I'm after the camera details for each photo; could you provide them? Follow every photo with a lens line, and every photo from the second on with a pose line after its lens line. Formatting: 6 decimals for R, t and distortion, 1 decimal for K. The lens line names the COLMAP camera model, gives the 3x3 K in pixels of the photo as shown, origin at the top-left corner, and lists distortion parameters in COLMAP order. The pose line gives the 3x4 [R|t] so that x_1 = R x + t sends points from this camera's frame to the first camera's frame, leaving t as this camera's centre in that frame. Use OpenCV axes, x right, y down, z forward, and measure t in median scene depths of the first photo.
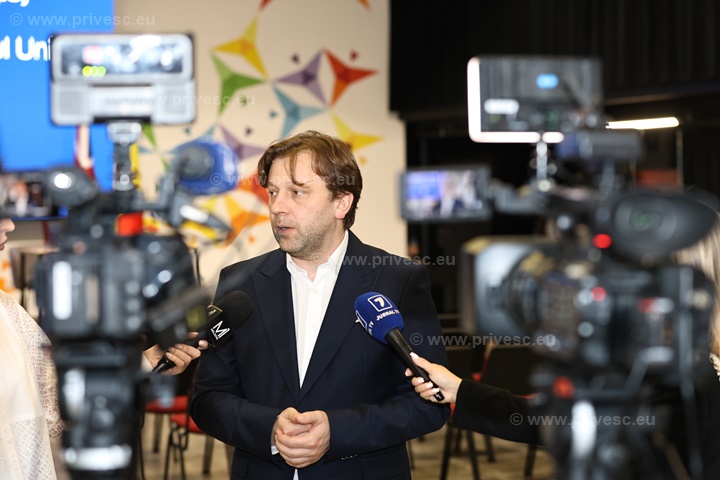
lens RADIAL K [[1559.3, 0, 360.0], [0, 1559.3, 240.0], [0, 0, 1]] dist [-0.028313, 0.249753]
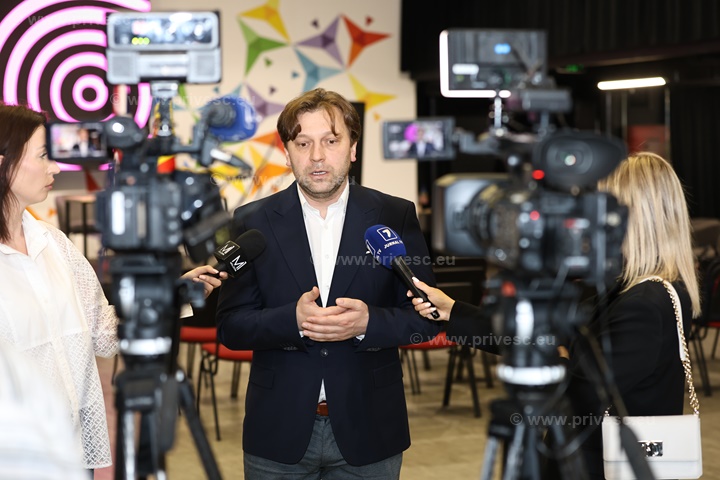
lens RADIAL K [[1451.6, 0, 360.0], [0, 1451.6, 240.0], [0, 0, 1]] dist [-0.003168, -0.002898]
pose [[0.999926, 0.000722, -0.012141, 0.020074], [-0.000319, 0.999452, 0.033090, 0.012874], [0.012158, -0.033084, 0.999379, -0.170645]]
